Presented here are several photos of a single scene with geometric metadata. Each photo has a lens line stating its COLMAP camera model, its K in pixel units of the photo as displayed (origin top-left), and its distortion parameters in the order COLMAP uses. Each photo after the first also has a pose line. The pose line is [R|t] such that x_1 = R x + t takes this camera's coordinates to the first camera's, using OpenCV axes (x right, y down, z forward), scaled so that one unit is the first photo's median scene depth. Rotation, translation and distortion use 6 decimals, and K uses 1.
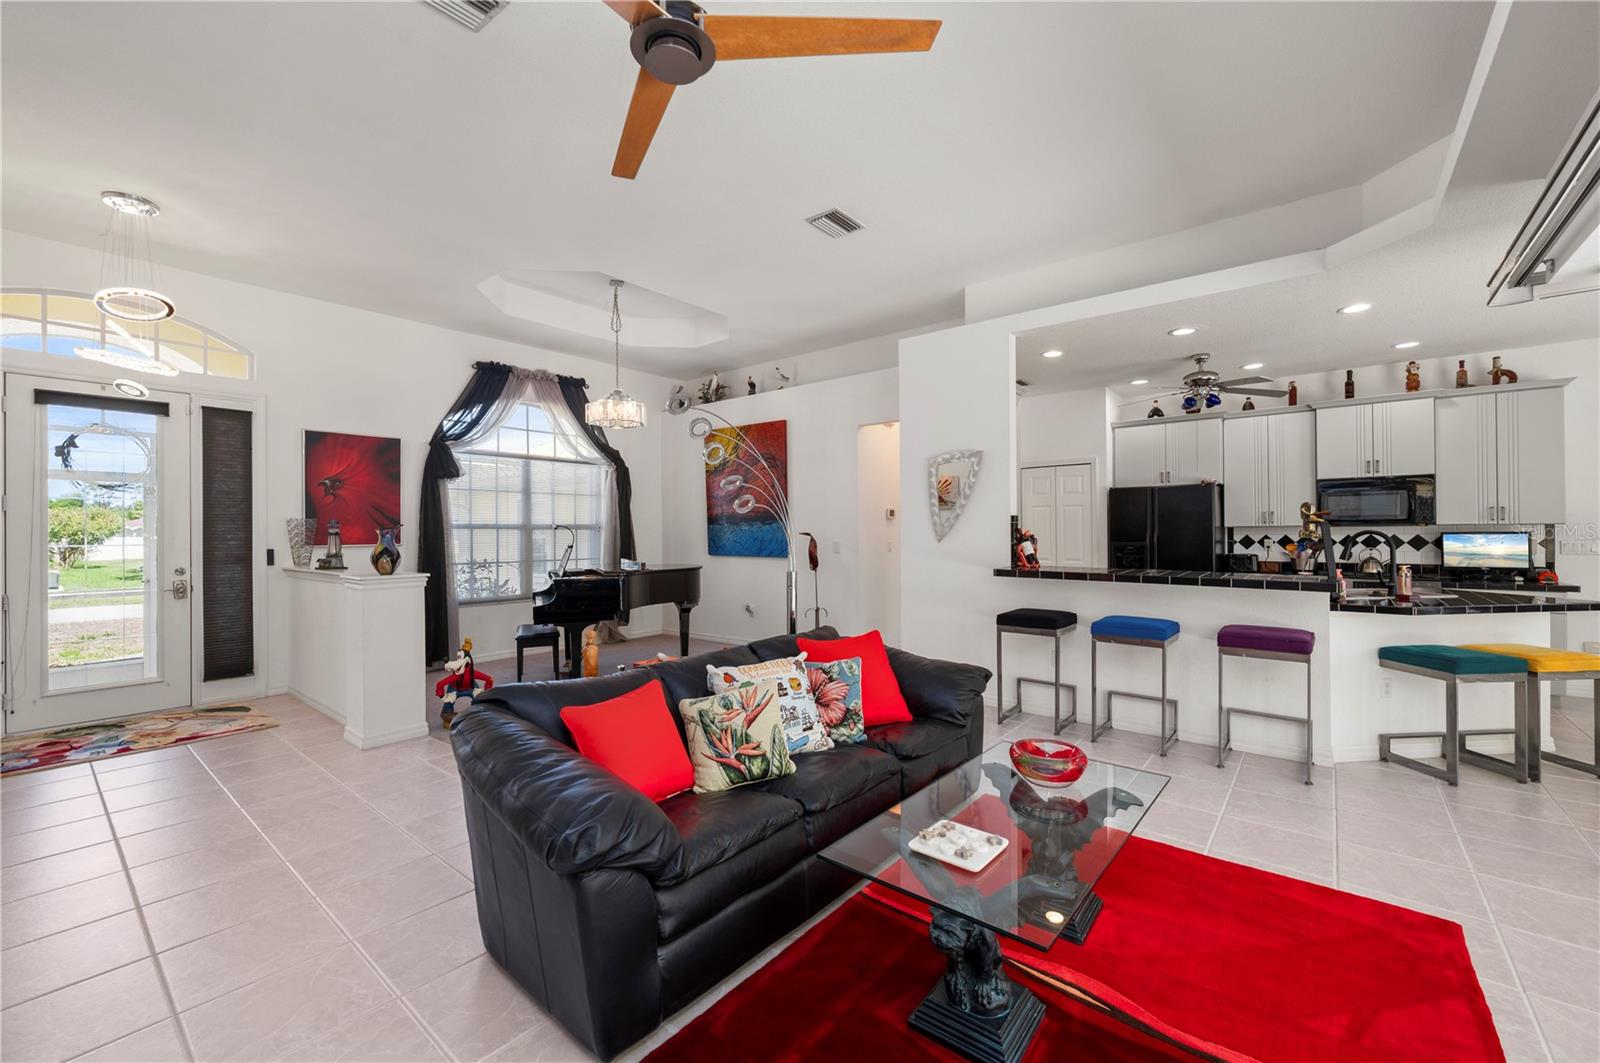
lens RADIAL K [[646.3, 0, 800.0], [0, 646.3, 531.5], [0, 0, 1]] dist [-0.001193, 0.000644]
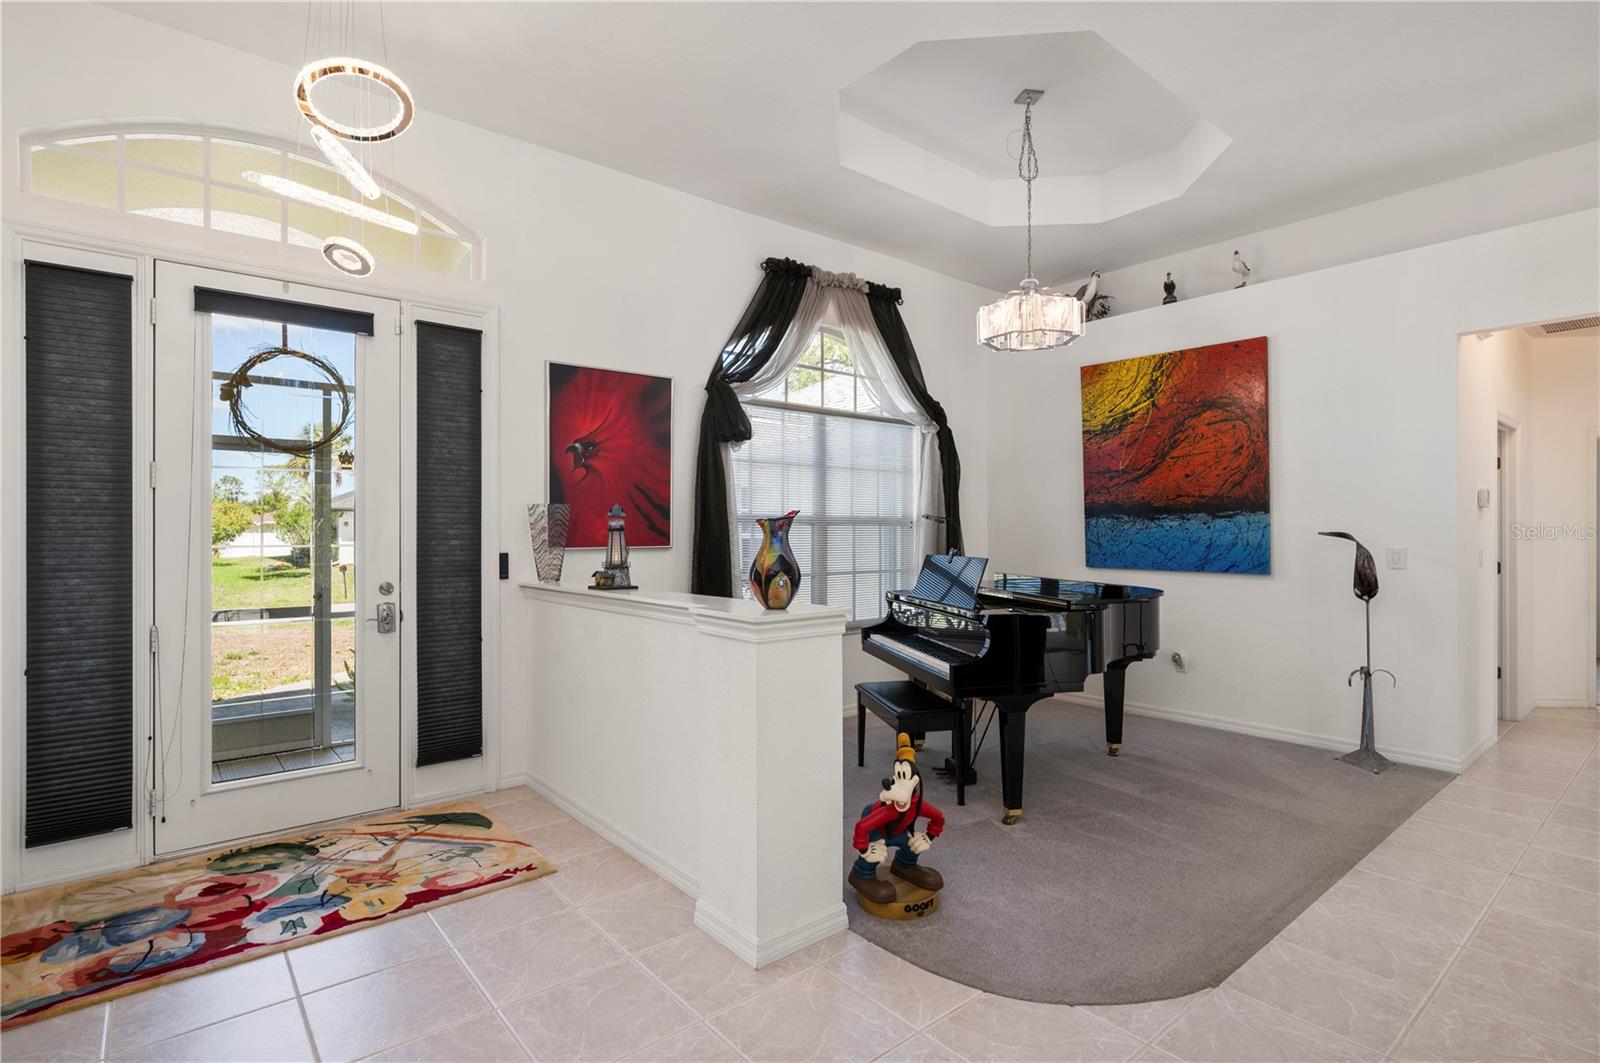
lens RADIAL K [[775.1, 0, 800.0], [0, 775.1, 531.5], [0, 0, 1]] dist [-0.001207, -0.001239]
pose [[0.982285, 0.005895, -0.187301, -0.382745], [-0.005756, 0.999983, 0.001287, 0.003765], [0.187305, -0.000186, 0.982302, 0.306897]]
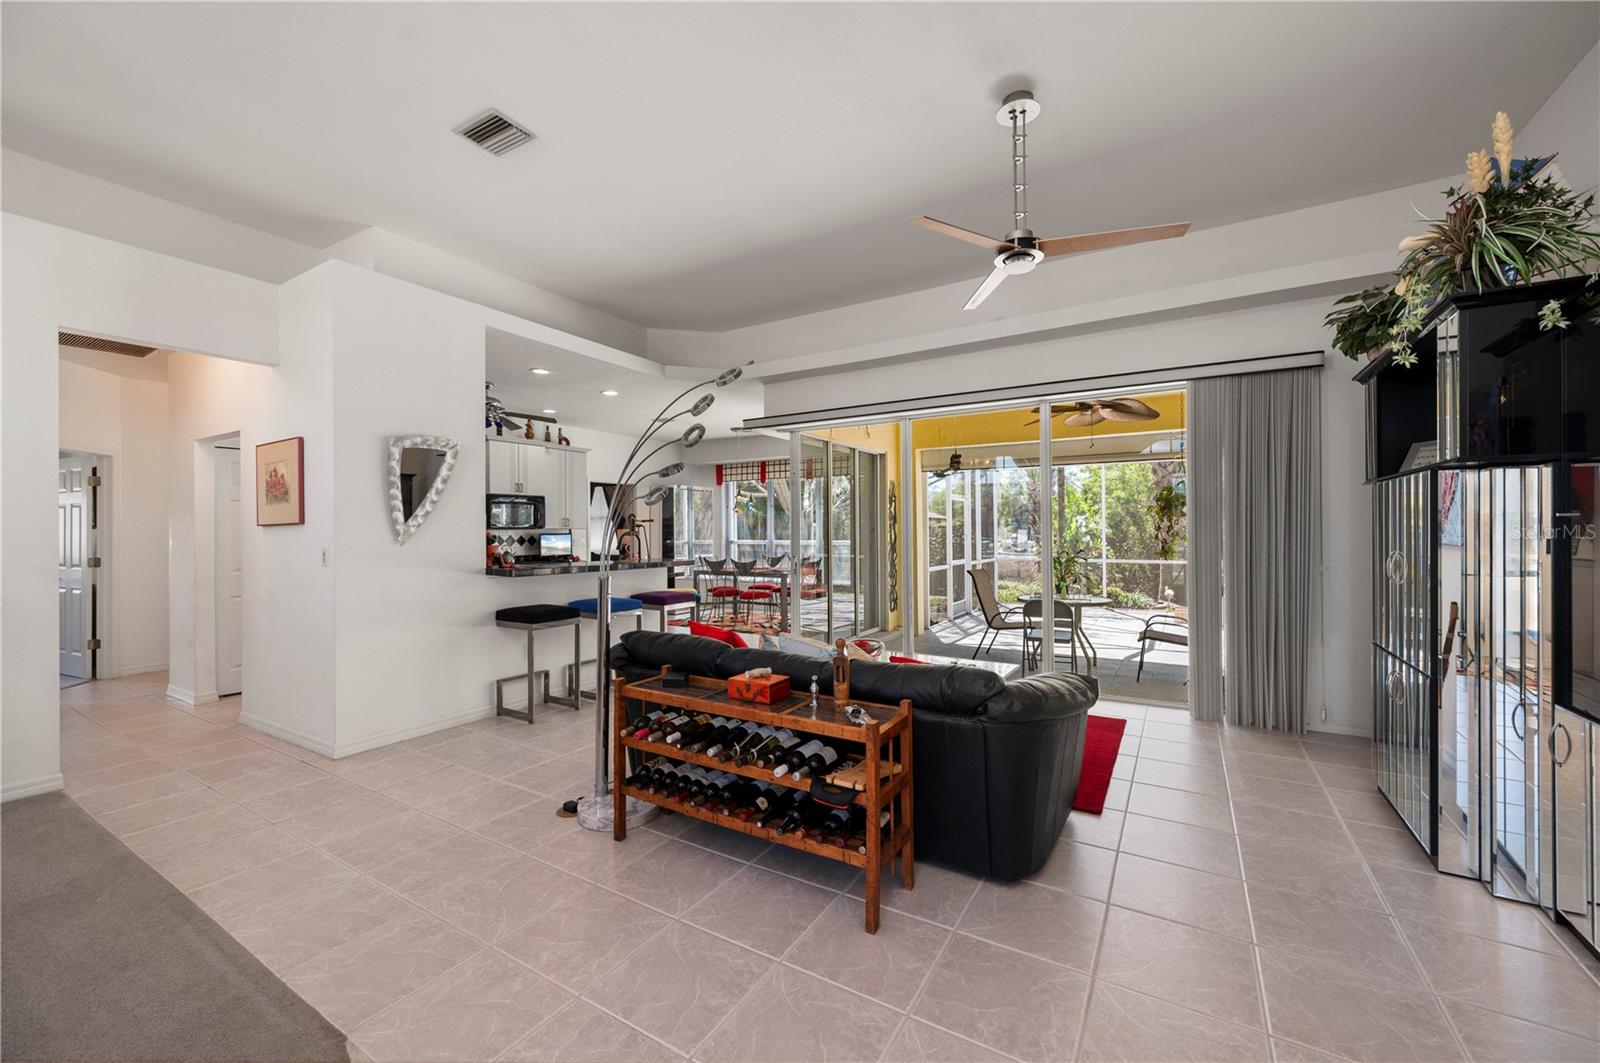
lens RADIAL K [[631.8, 0, 800.0], [0, 631.8, 531.5], [0, 0, 1]] dist [-0.000564, 0.000089]
pose [[-0.144282, 0.004166, 0.989528, -0.567370], [0.004892, 0.999982, -0.003497, 0.004232], [-0.989524, 0.004336, -0.144300, 0.571019]]
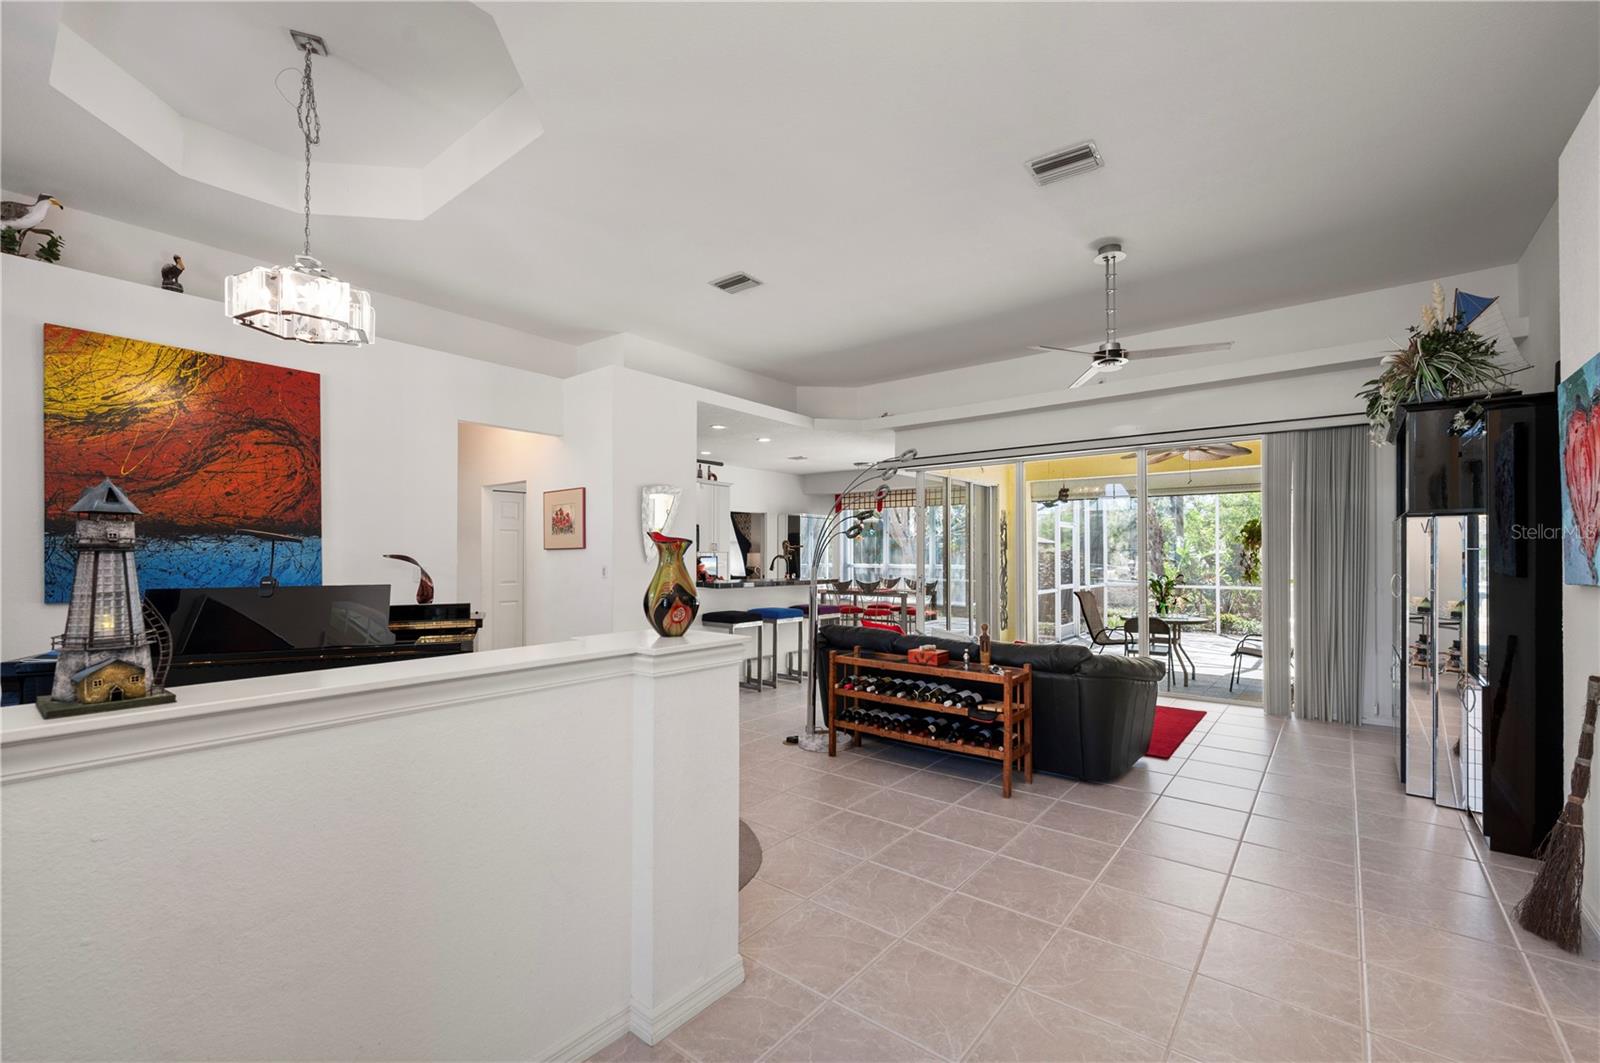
lens RADIAL K [[673.3, 0, 801.9], [0, 673.3, 552.7], [0, 0, 1]] dist [0.001264, -0.005989]
pose [[-0.012820, 0.008026, 0.999886, -0.858181], [-0.002507, 0.999964, -0.008059, 0.004919], [-0.999915, -0.002610, -0.012799, 0.684445]]
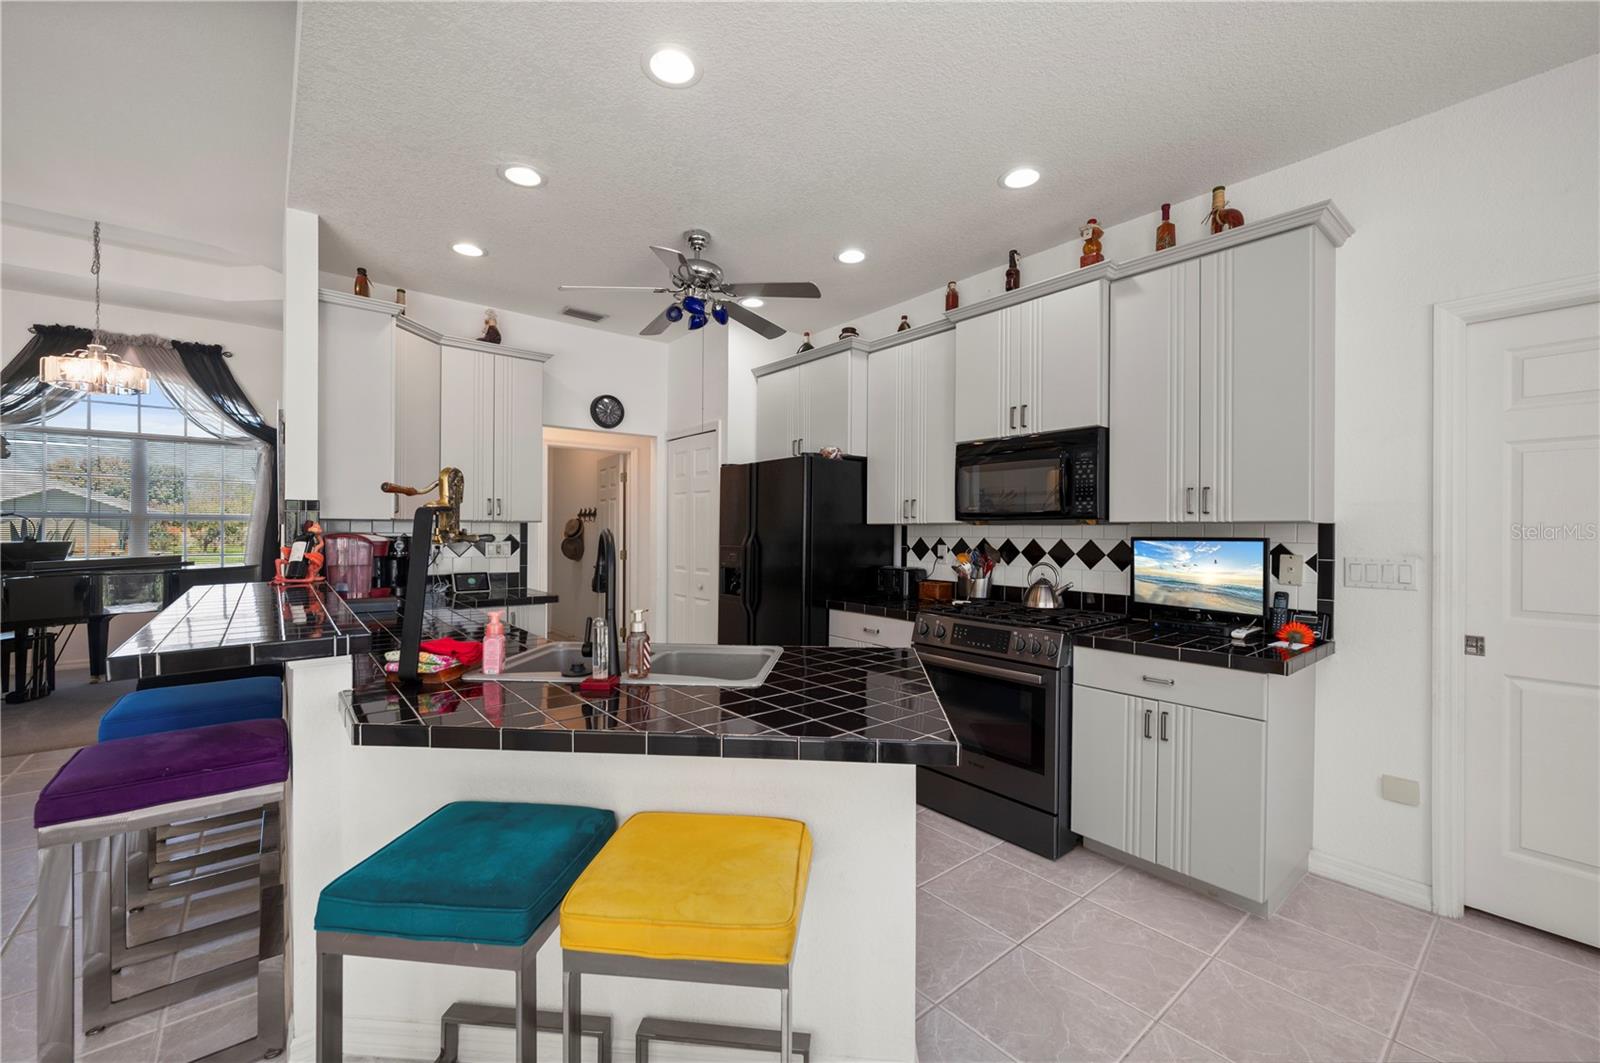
lens RADIAL K [[646.3, 0, 800.0], [0, 646.3, 531.5], [0, 0, 1]] dist [-0.001193, 0.000644]
pose [[0.982030, 0.010650, -0.188422, 0.782132], [-0.009706, 0.999935, 0.005929, -0.003539], [0.188473, -0.003994, 0.982070, 0.408113]]
